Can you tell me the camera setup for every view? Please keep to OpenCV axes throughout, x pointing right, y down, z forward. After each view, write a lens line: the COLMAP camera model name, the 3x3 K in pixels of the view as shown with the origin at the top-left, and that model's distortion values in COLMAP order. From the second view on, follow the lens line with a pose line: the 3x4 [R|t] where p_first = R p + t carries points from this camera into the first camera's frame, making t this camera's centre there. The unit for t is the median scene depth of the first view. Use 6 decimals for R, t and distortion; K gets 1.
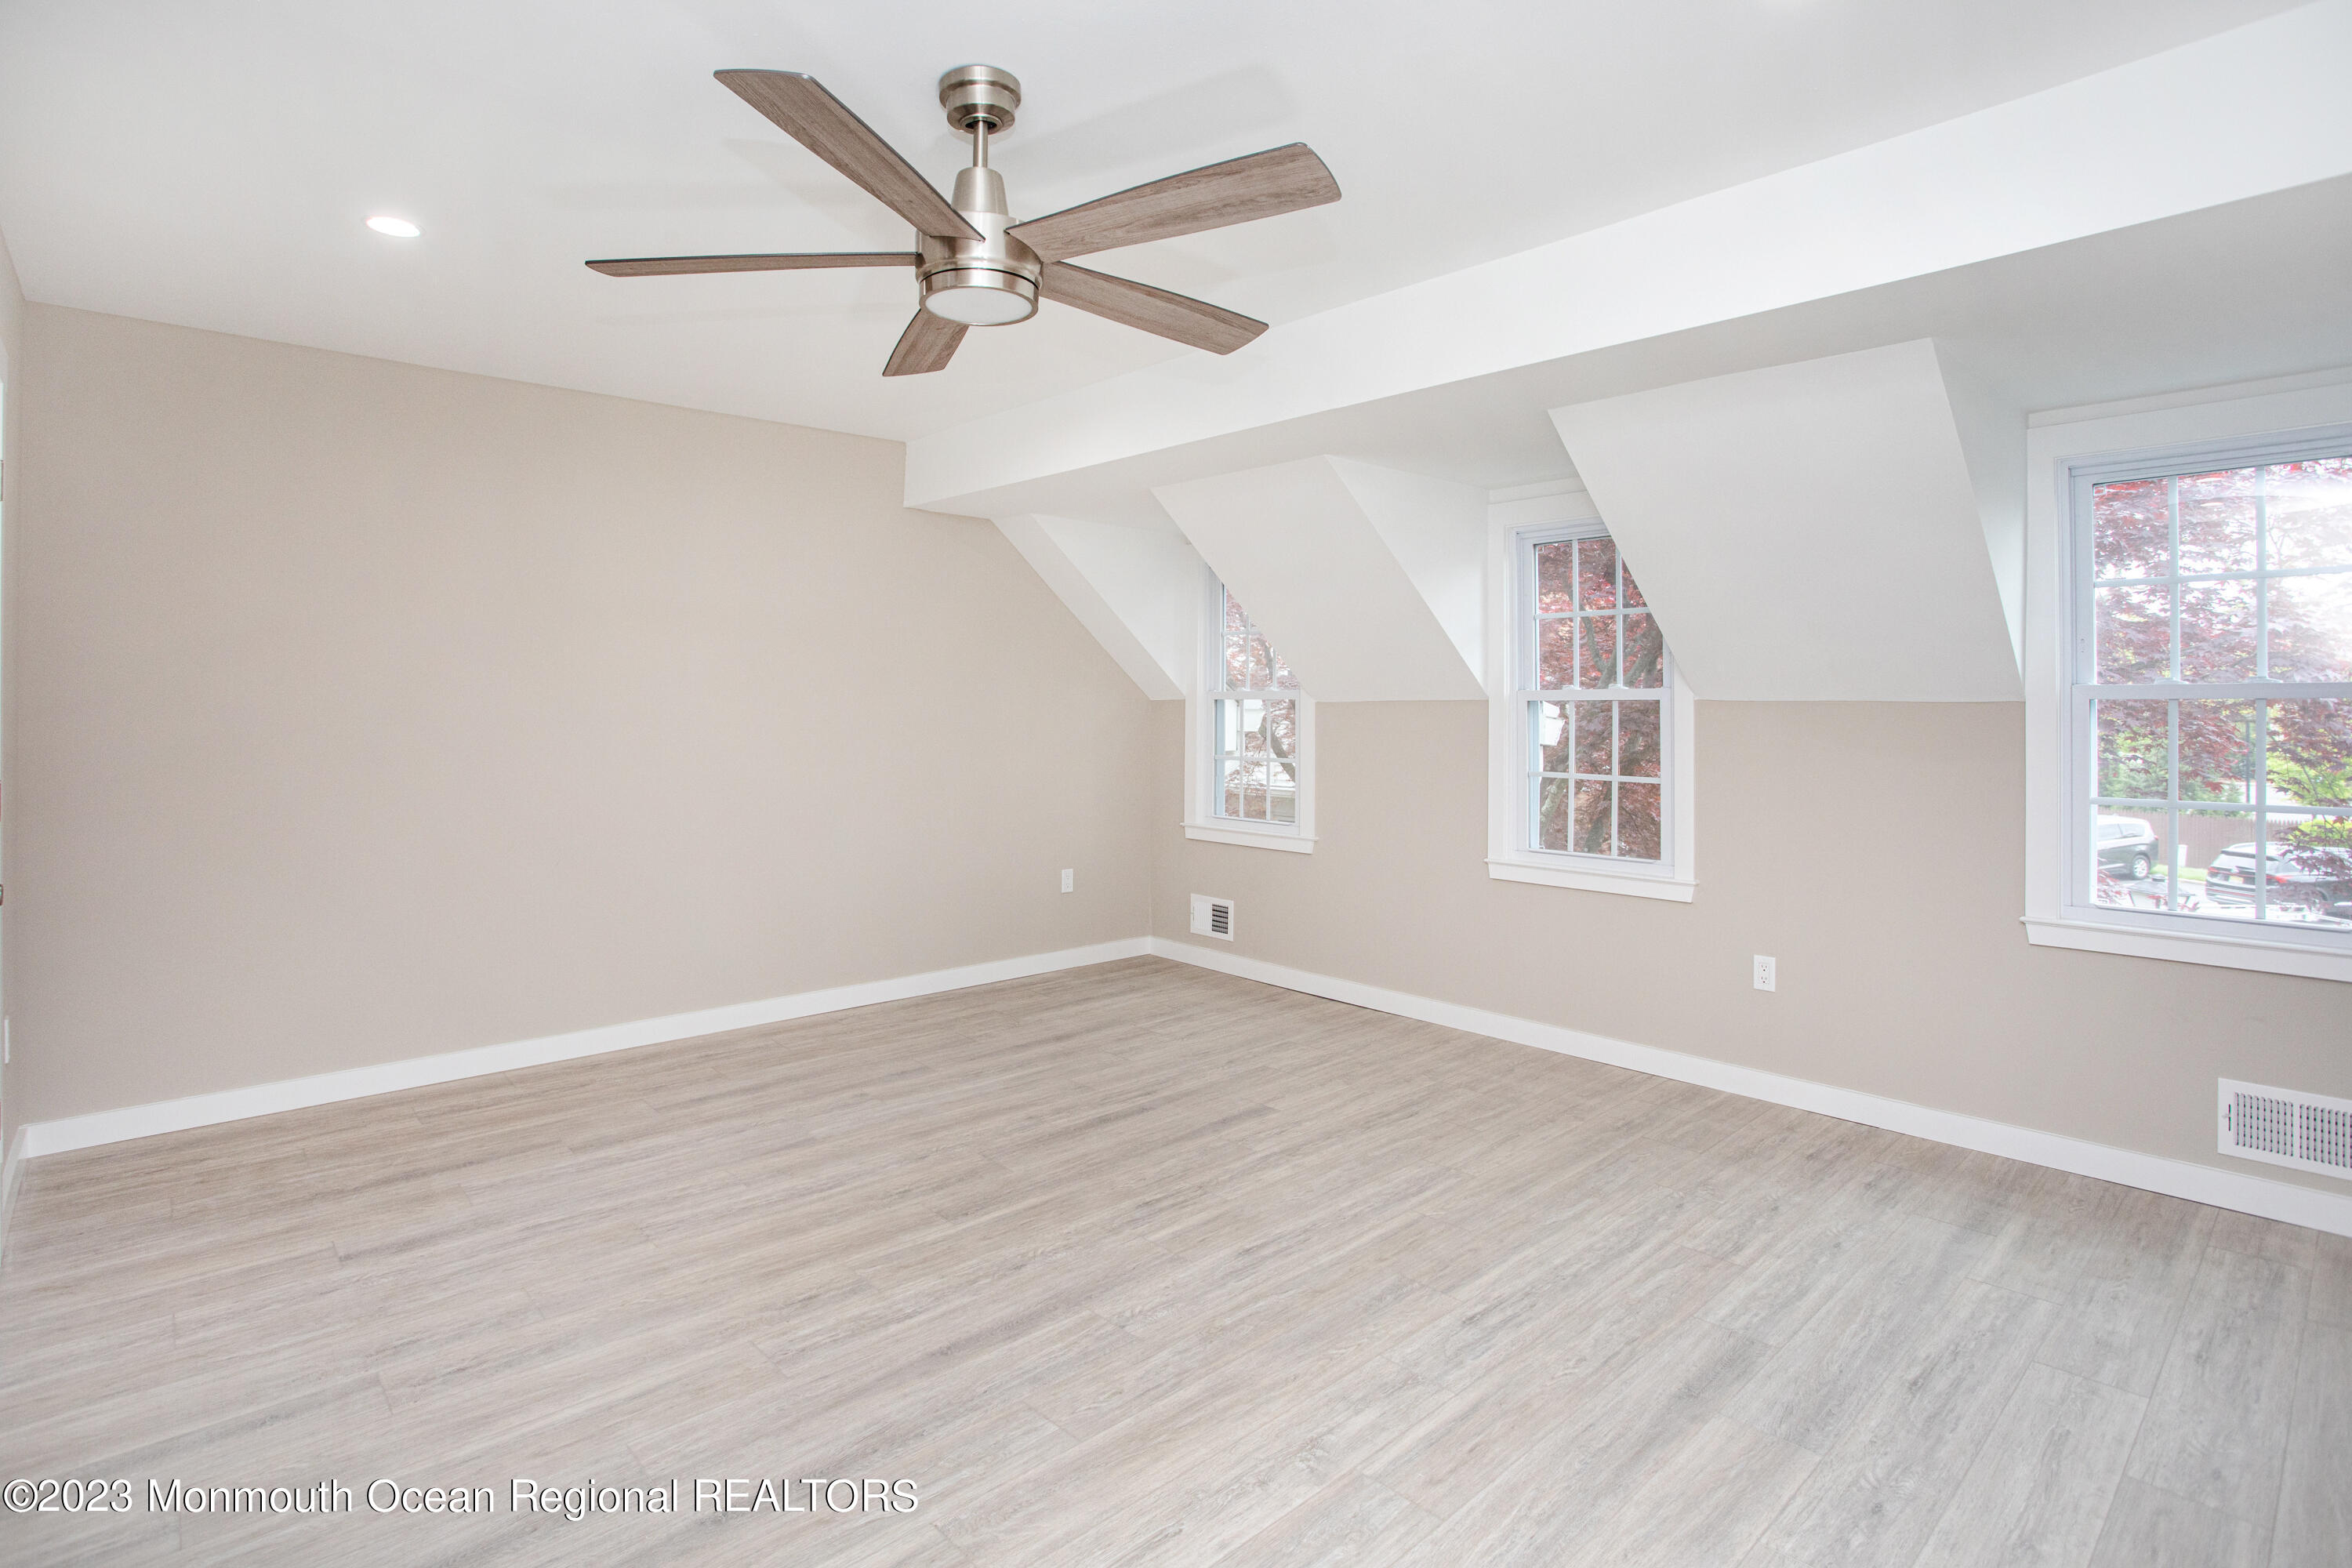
lens RADIAL K [[1161.1, 0, 1166.2], [0, 1161.1, 734.2], [0, 0, 1]] dist [-0.078069, 0.033147]
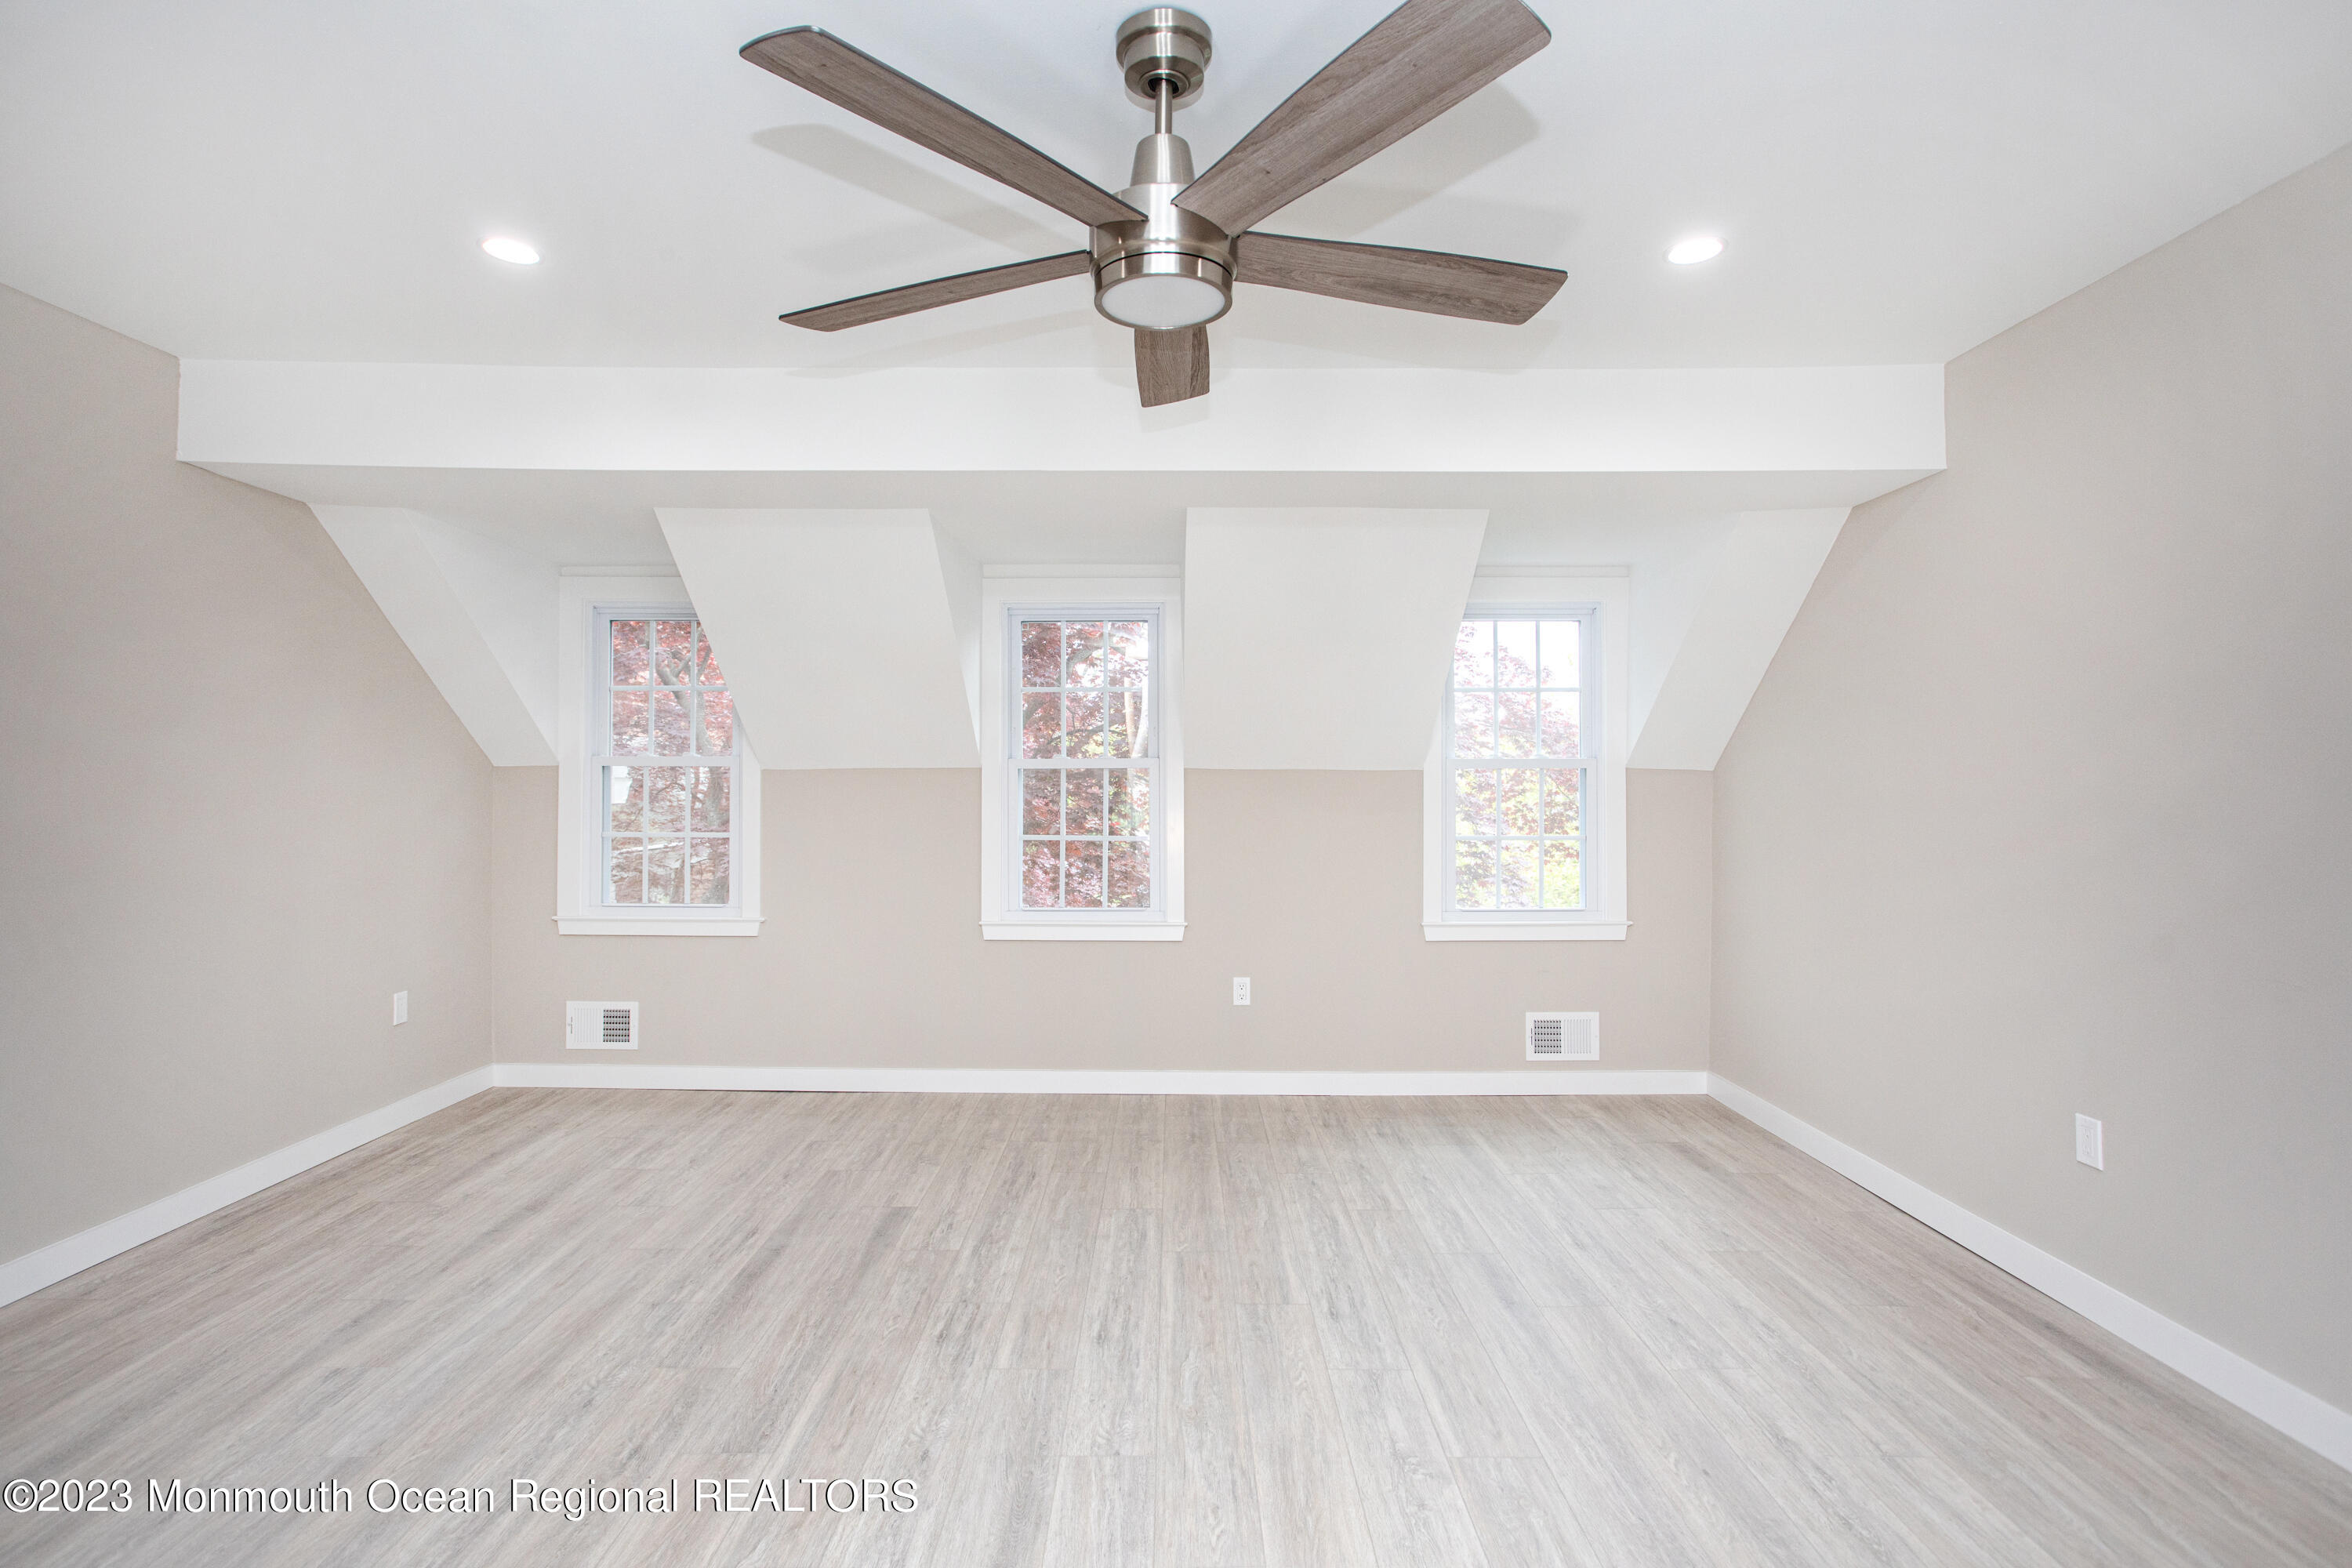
lens RADIAL K [[1121.9, 0, 1175.3], [0, 1121.9, 809.9], [0, 0, 1]] dist [-0.029524, 0.034635]
pose [[0.677926, -0.019839, 0.734862, -0.506083], [0.015293, 0.999800, 0.012883, -0.003601], [-0.734971, 0.002504, 0.678094, 0.280711]]
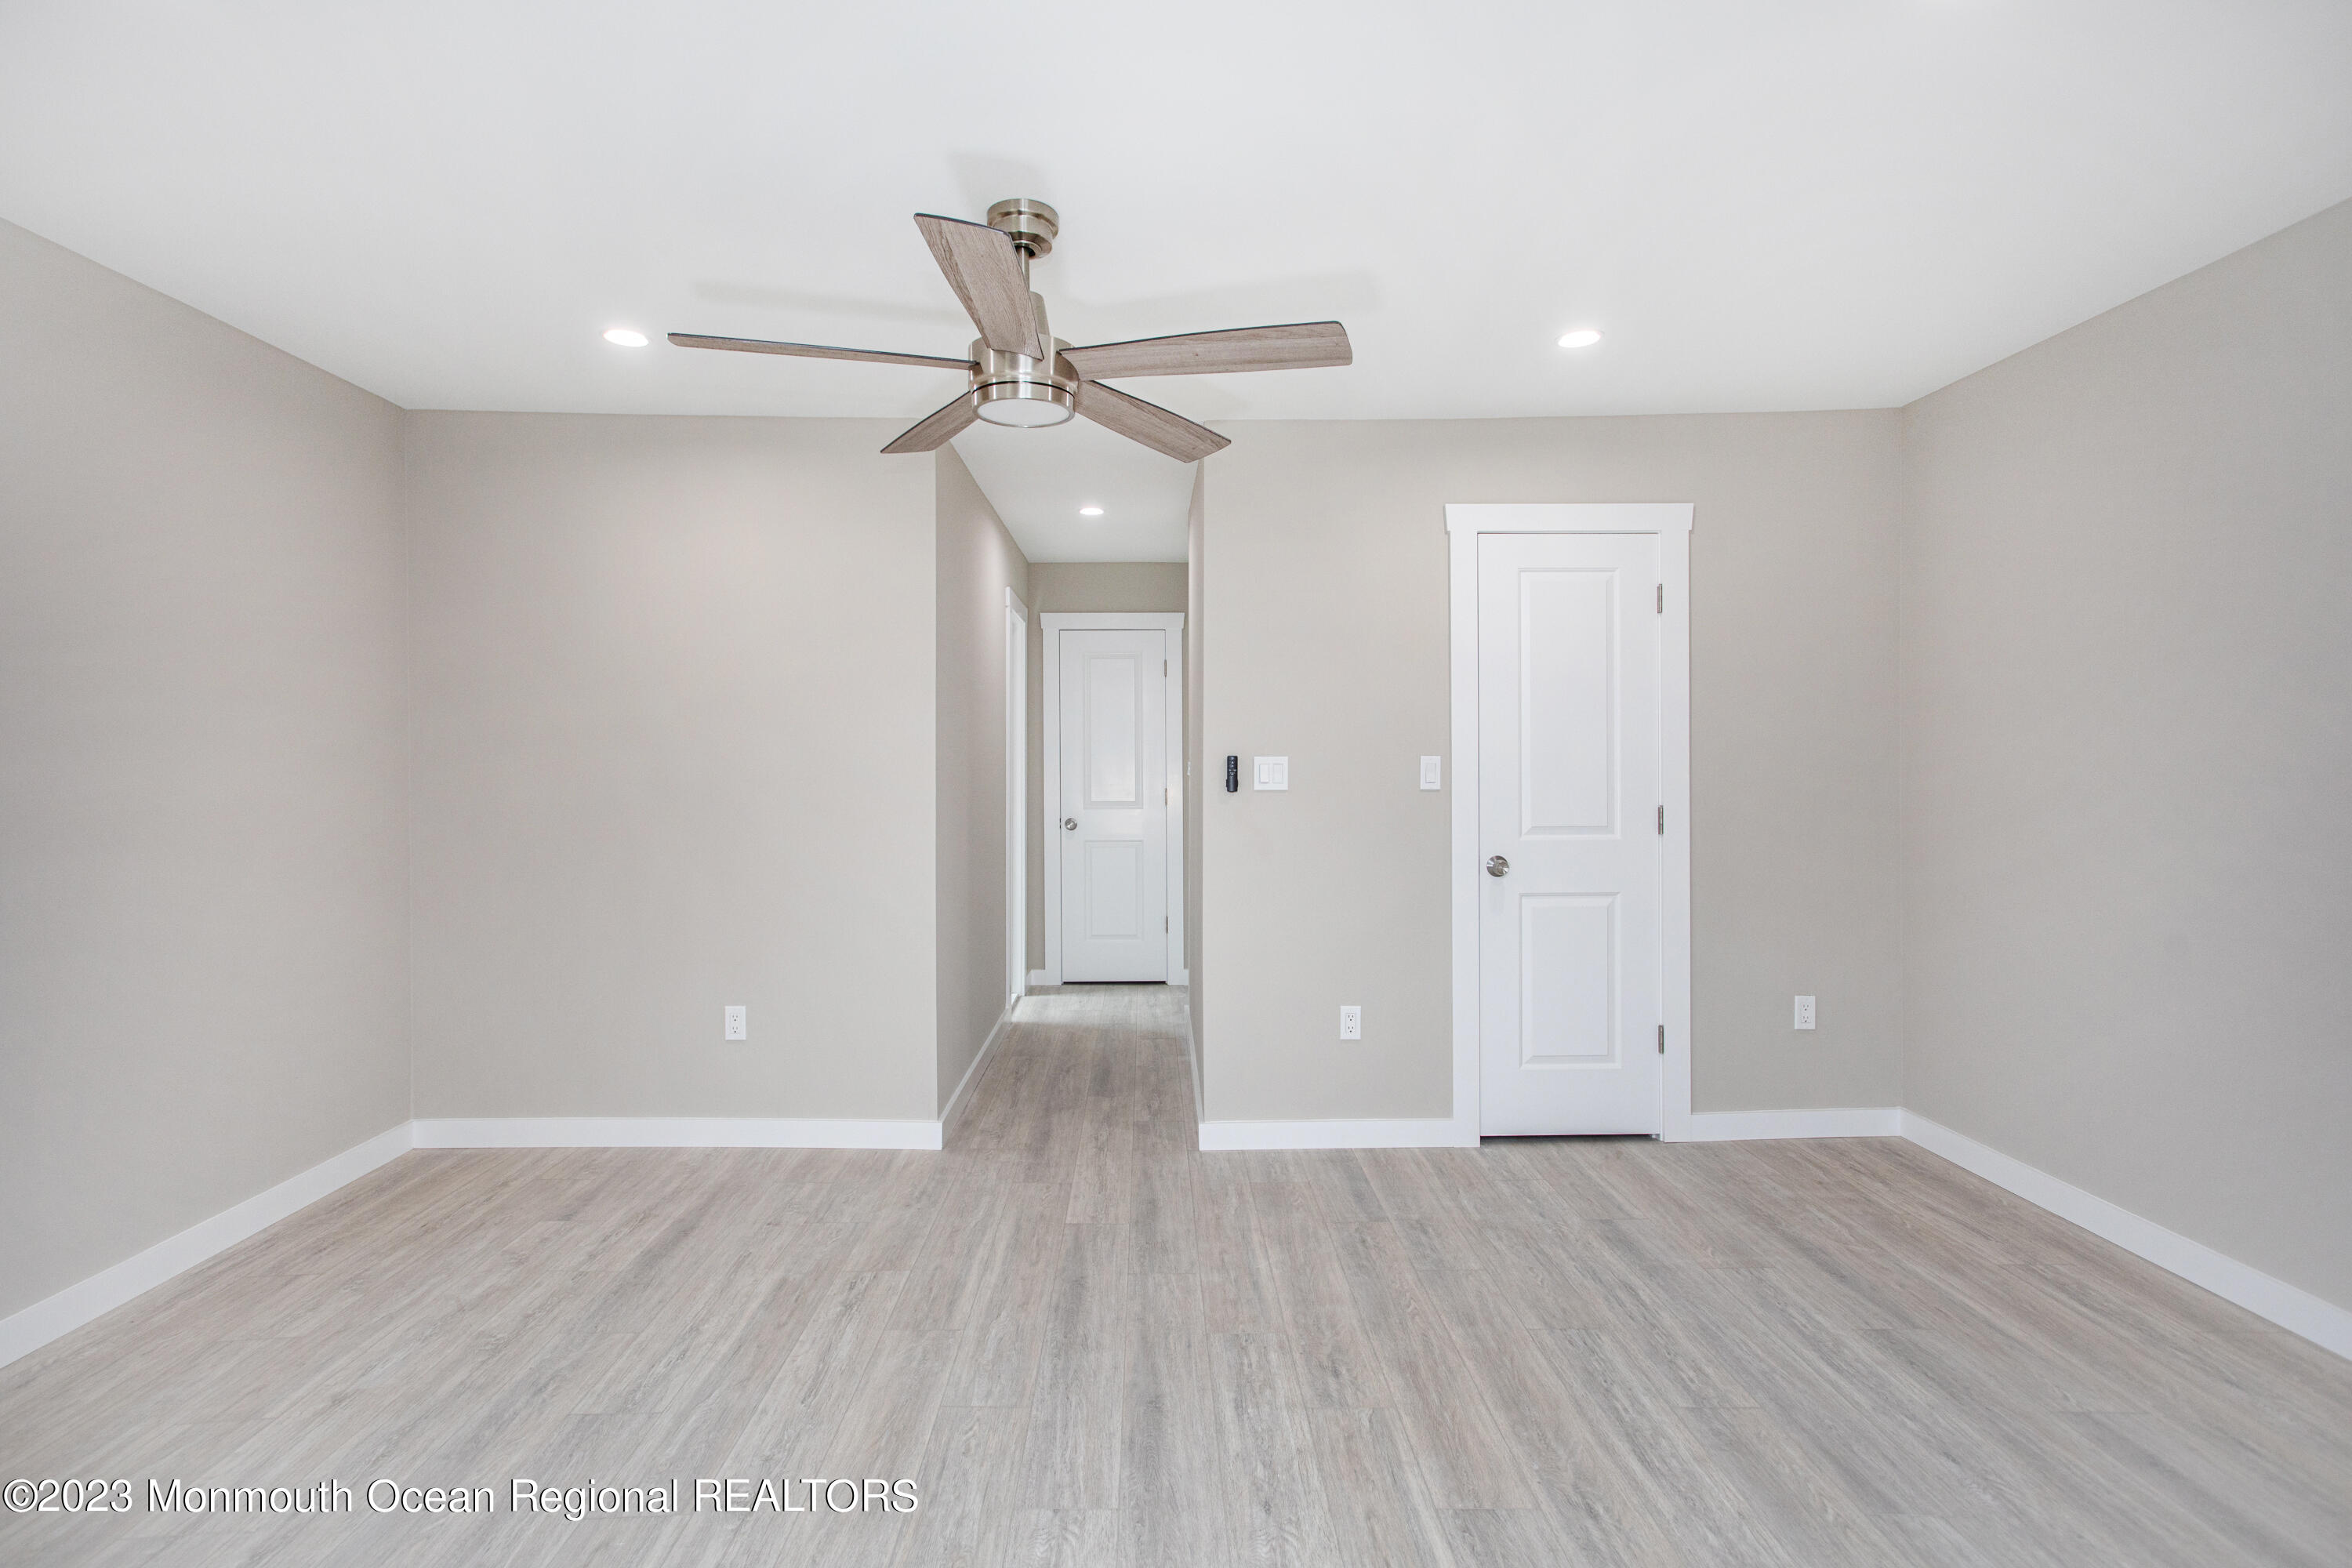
lens RADIAL K [[1156.1, 0, 1180.3], [0, 1156.1, 748.6], [0, 0, 1]] dist [0.000204, 0.033082]
pose [[-0.659027, -0.000786, -0.752119, 0.417012], [-0.011543, 0.999892, 0.009069, -0.031656], [0.752031, 0.014659, -0.658965, 1.255518]]
